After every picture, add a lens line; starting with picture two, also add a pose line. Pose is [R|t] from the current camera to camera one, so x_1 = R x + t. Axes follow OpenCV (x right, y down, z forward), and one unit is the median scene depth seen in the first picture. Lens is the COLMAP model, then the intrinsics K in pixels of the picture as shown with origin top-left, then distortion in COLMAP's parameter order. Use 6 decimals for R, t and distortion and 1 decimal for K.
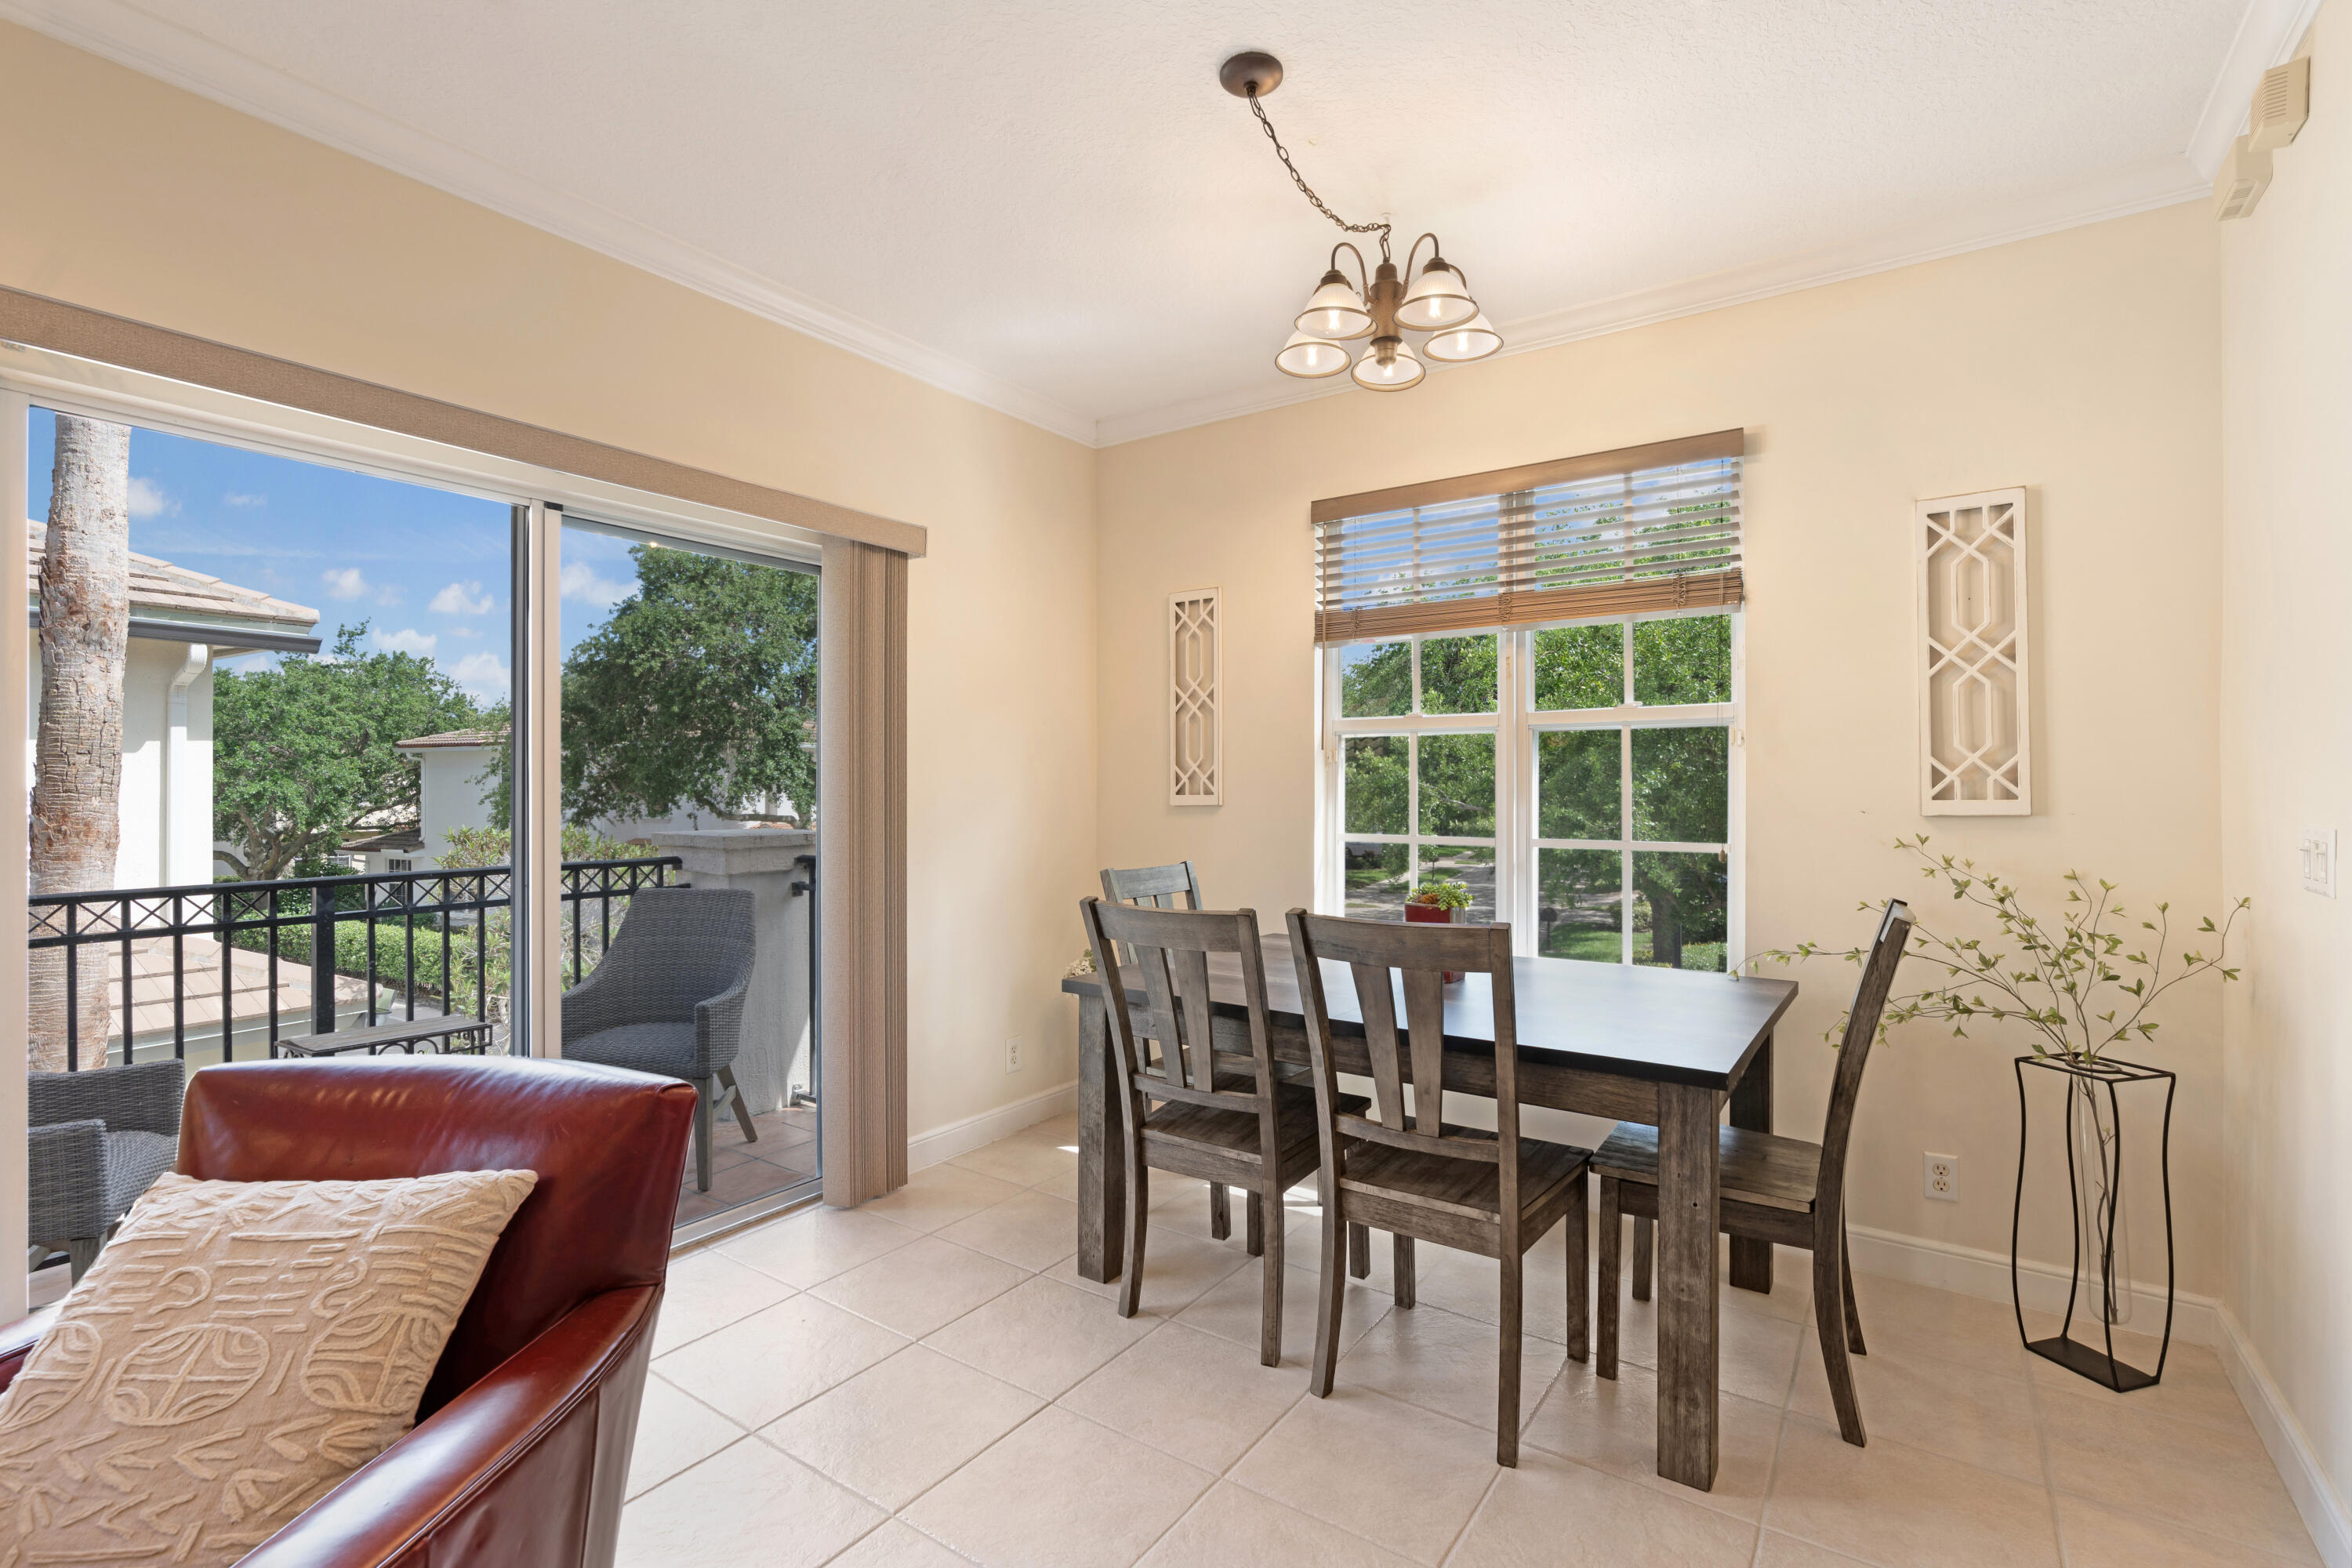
lens RADIAL K [[1059.2, 0, 1192.7], [0, 1059.2, 787.1], [0, 0, 1]] dist [-0.001827, 0.000429]
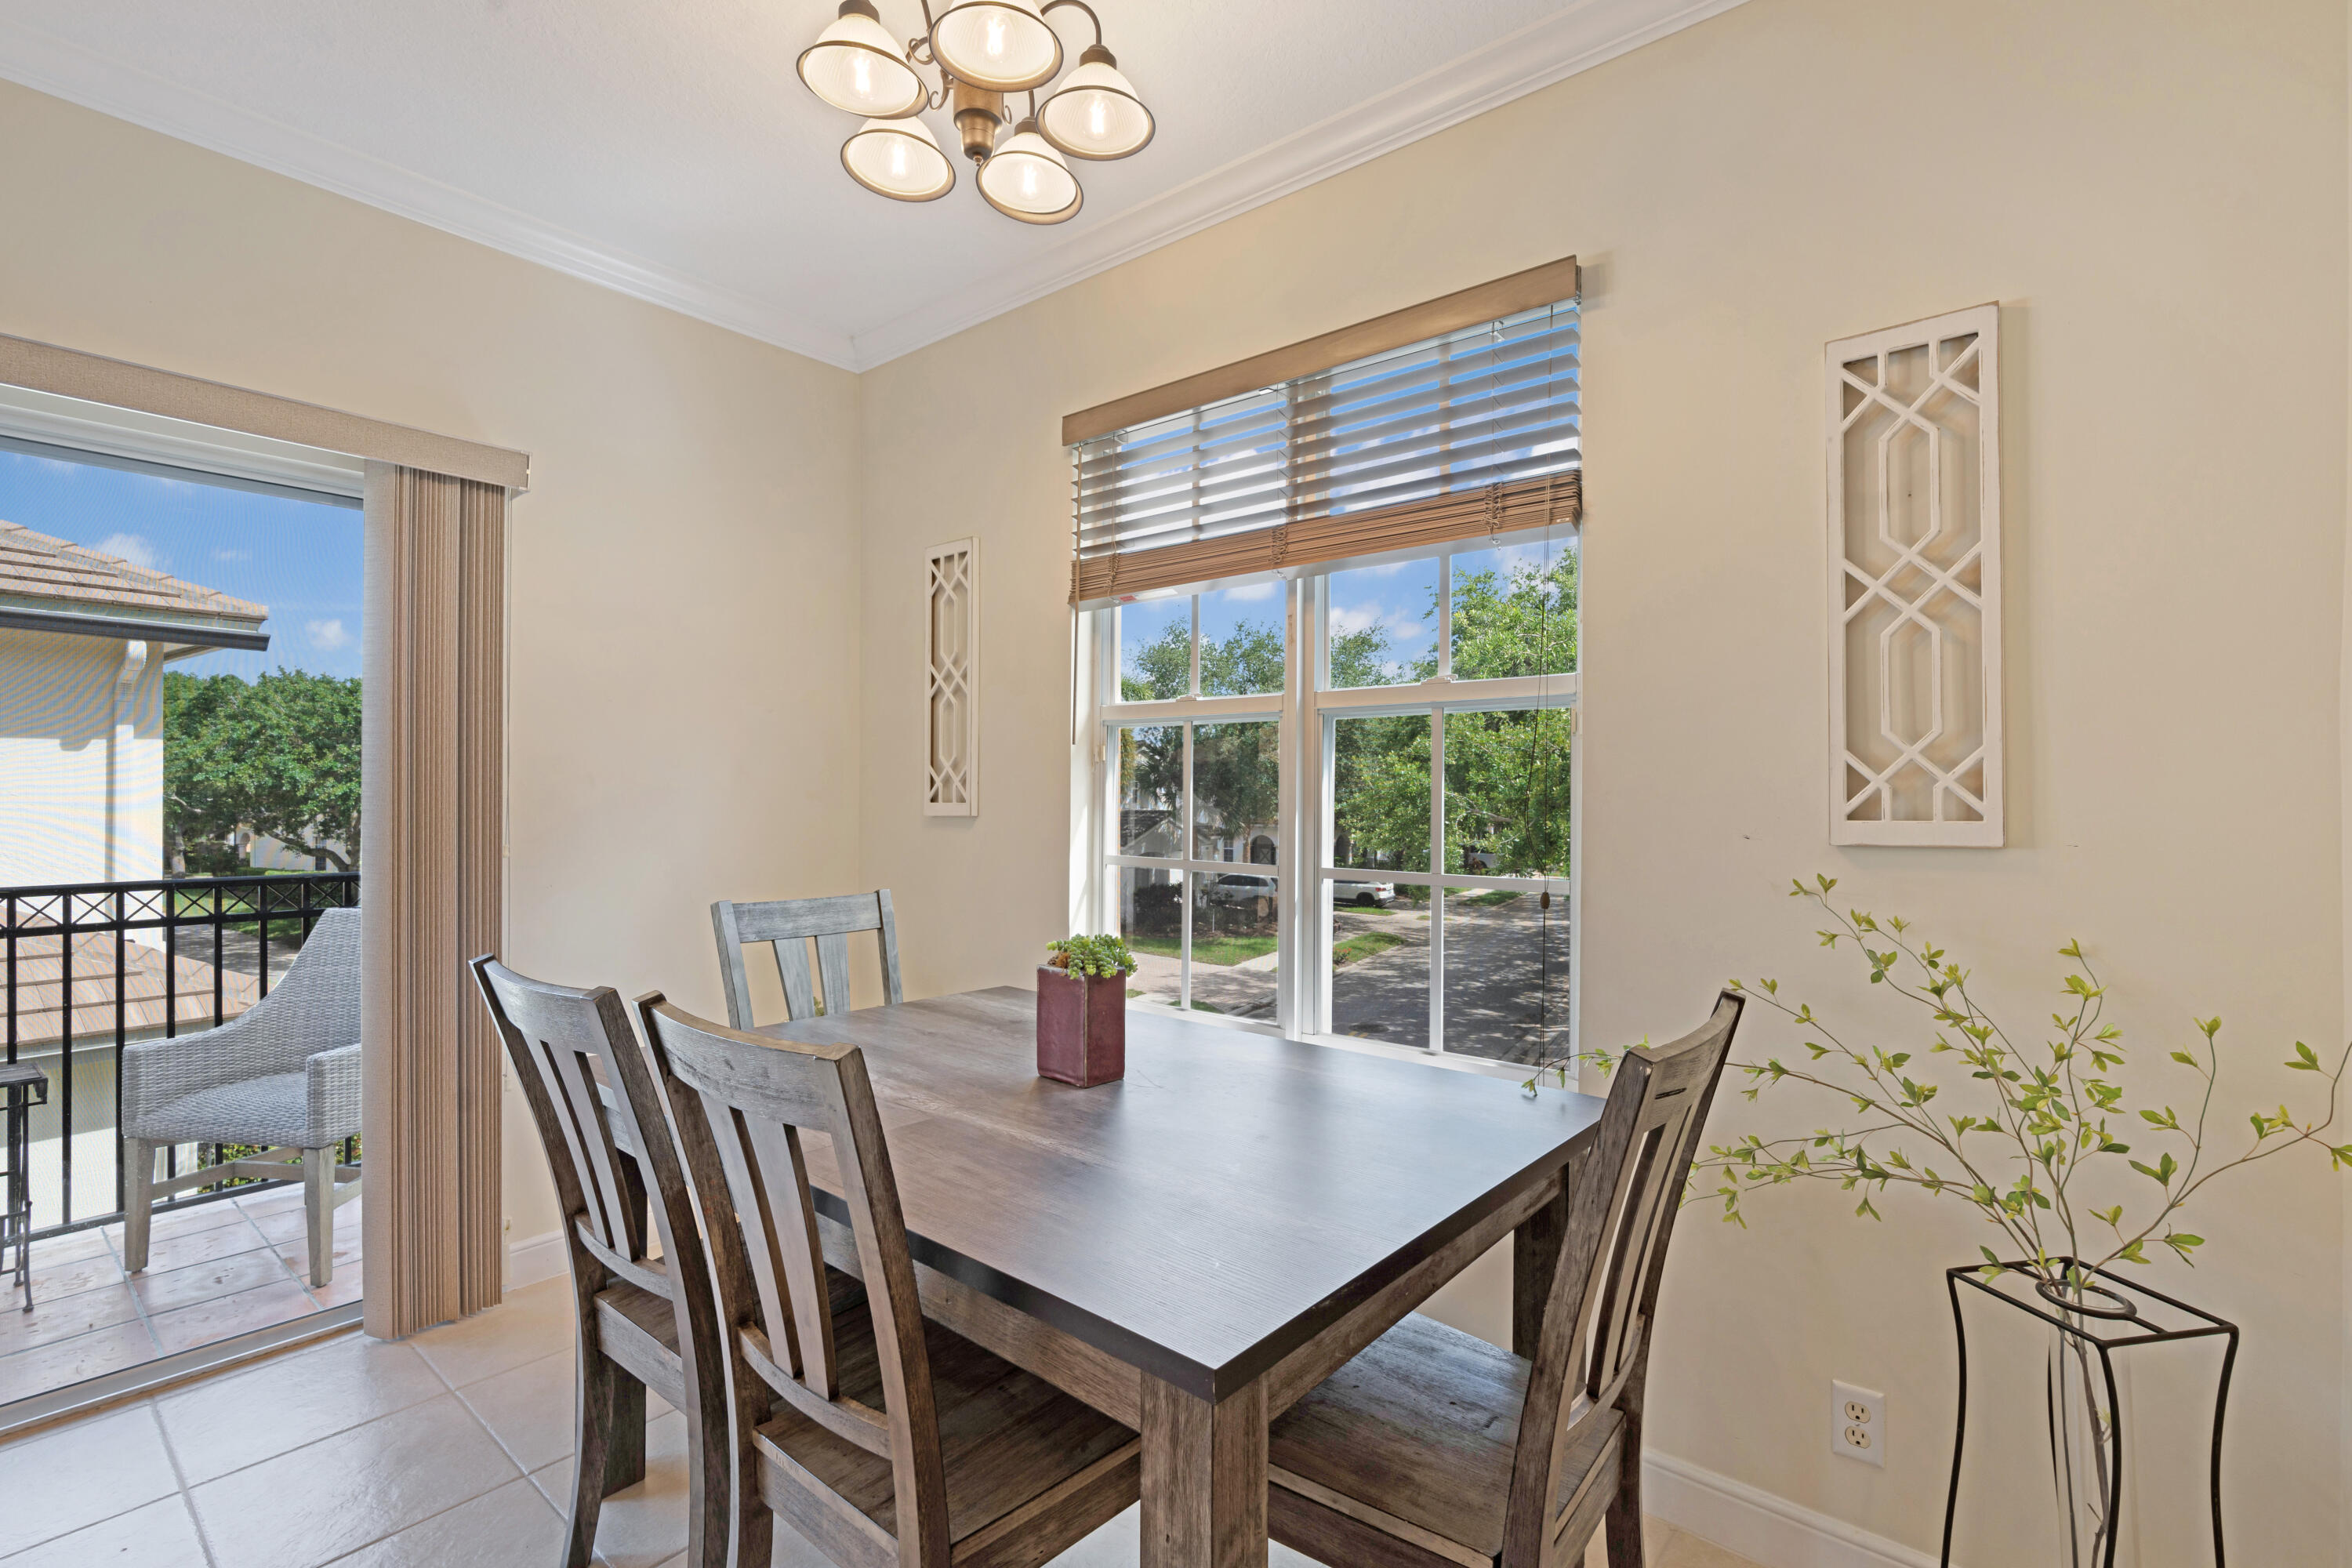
lens RADIAL K [[1068.4, 0, 1175.2], [0, 1068.4, 794.1], [0, 0, 1]] dist [-0.000086, -0.000320]
pose [[0.996004, 0.006705, -0.089056, 0.286596], [-0.006656, 0.999977, 0.000845, -0.000751], [0.089059, -0.000249, 0.996026, 0.268335]]
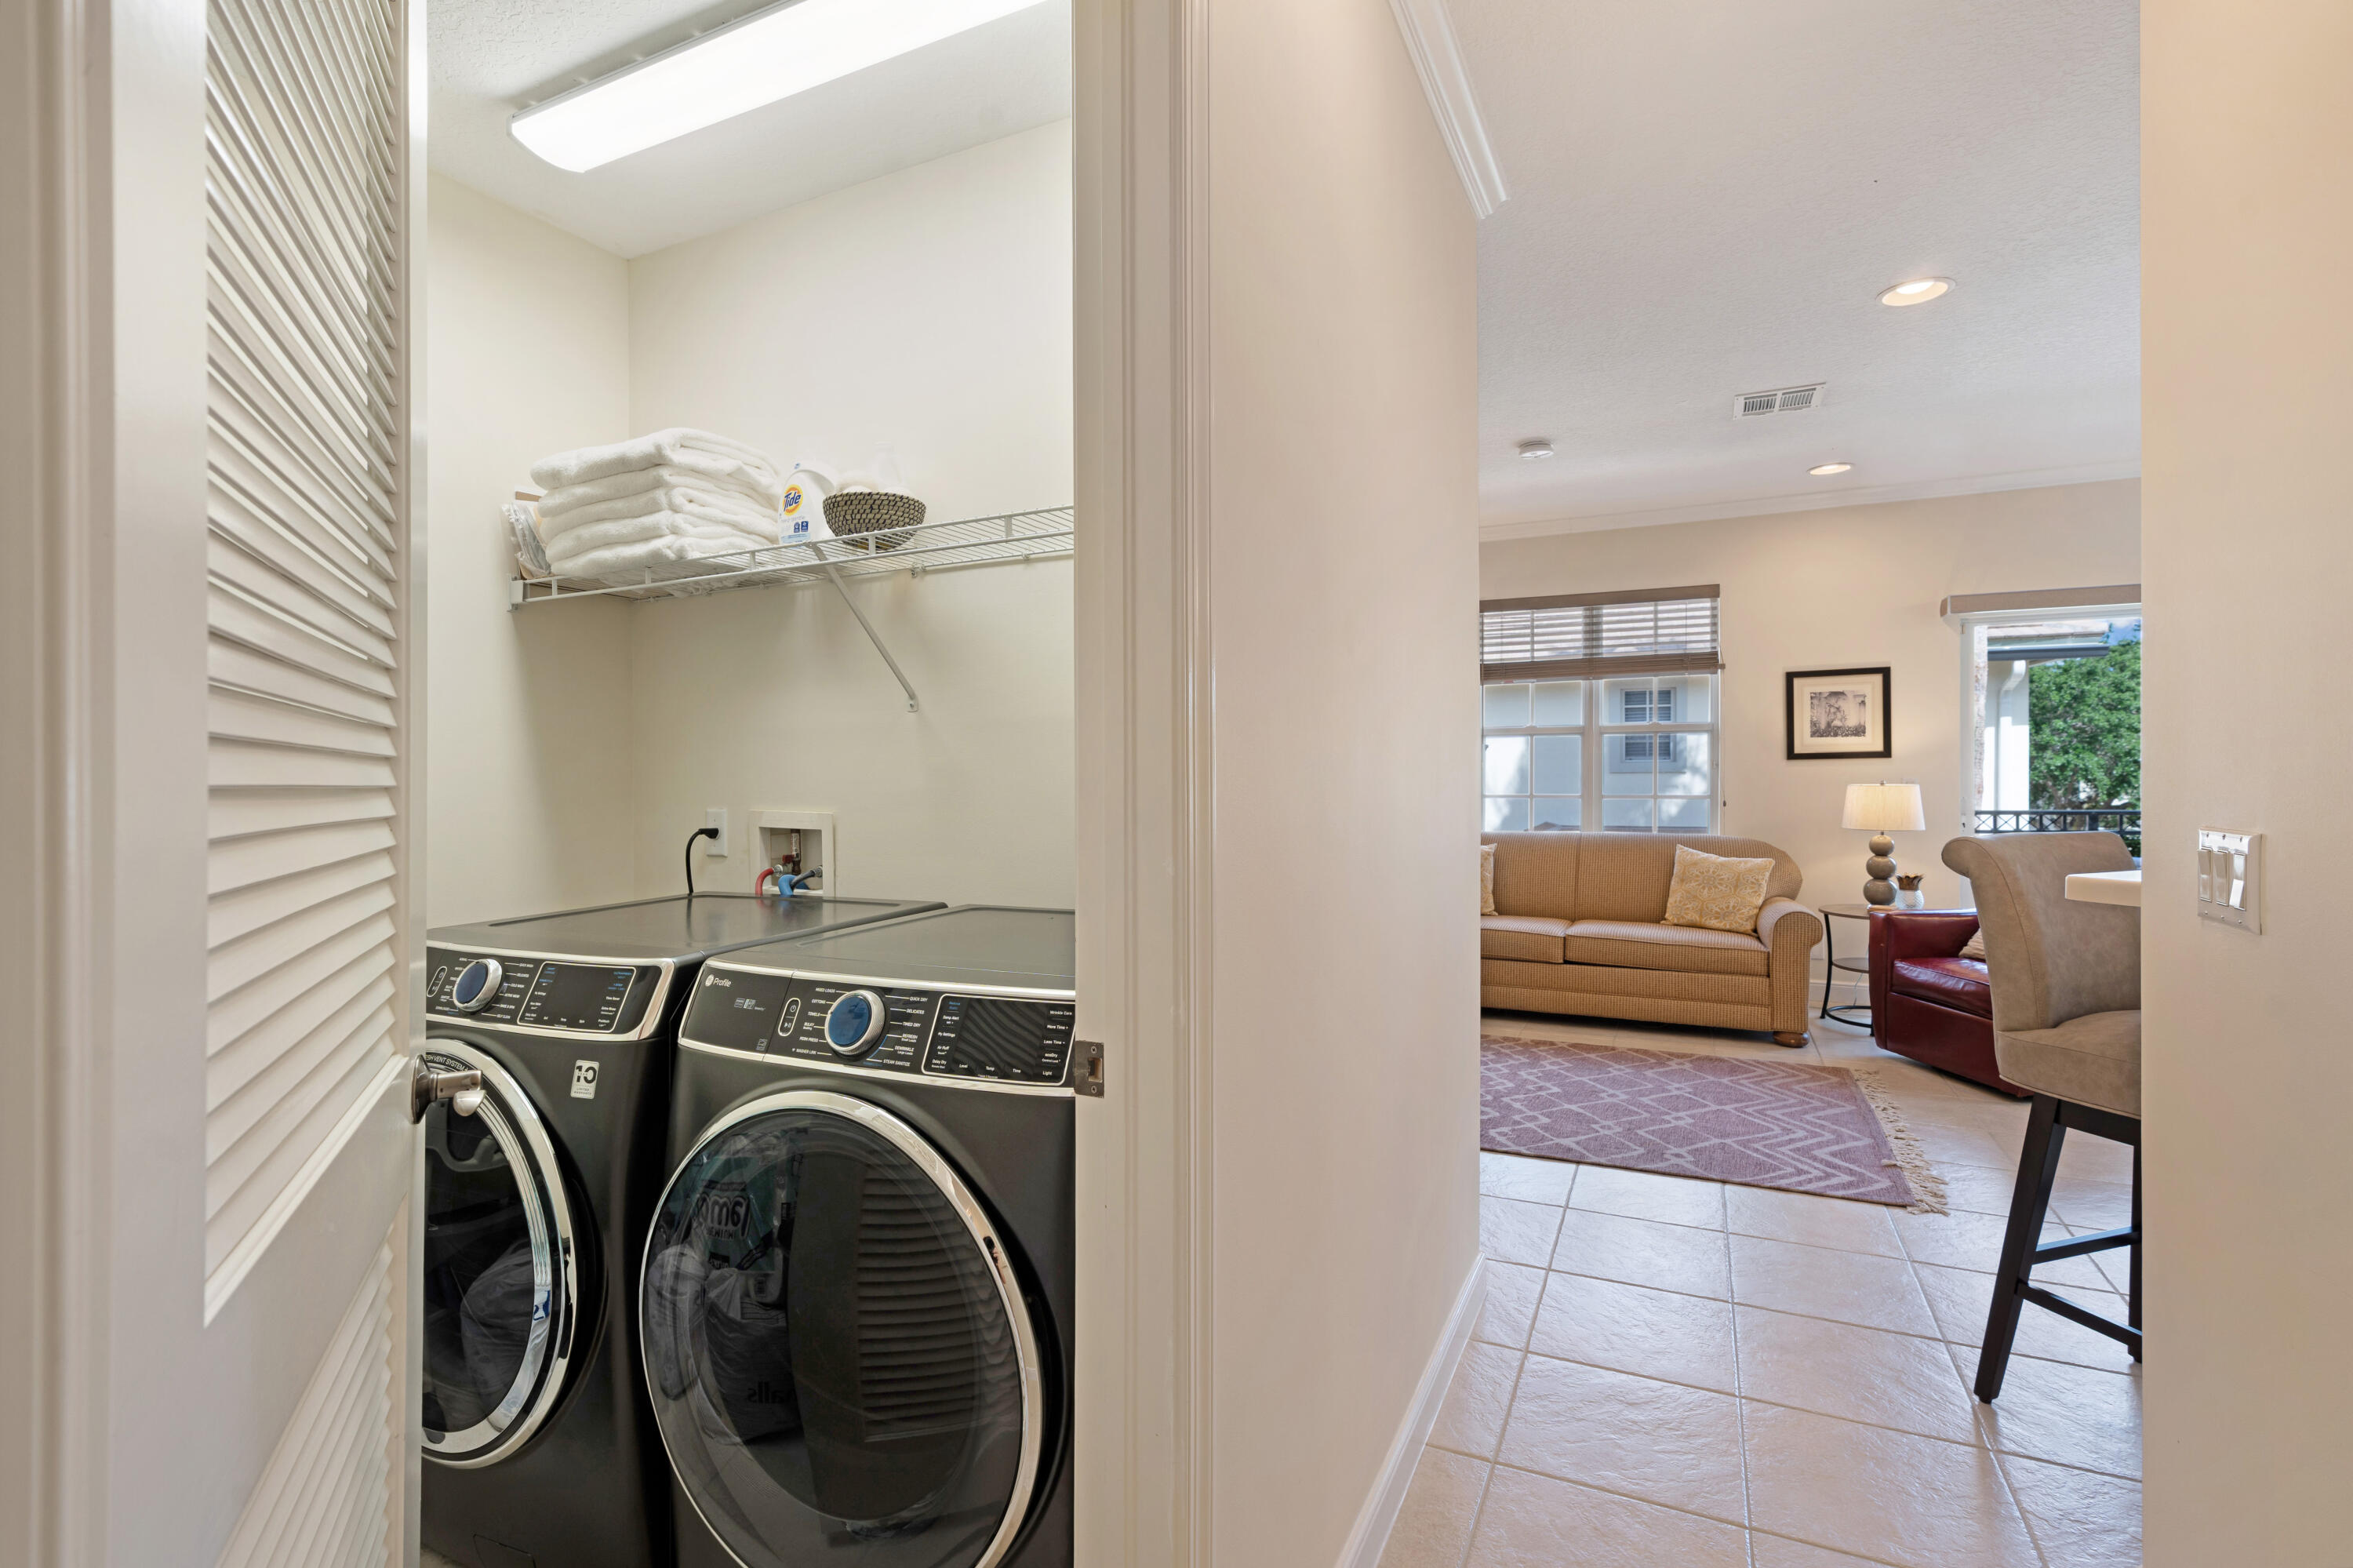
lens RADIAL K [[1039.5, 0, 1177.7], [0, 1039.5, 776.0], [0, 0, 1]] dist [0.000762, -0.000187]
pose [[0.141276, 0.002750, -0.989966, 0.790253], [0.012775, 0.999908, 0.004600, -0.000524], [0.989888, -0.013297, 0.141228, -0.883419]]
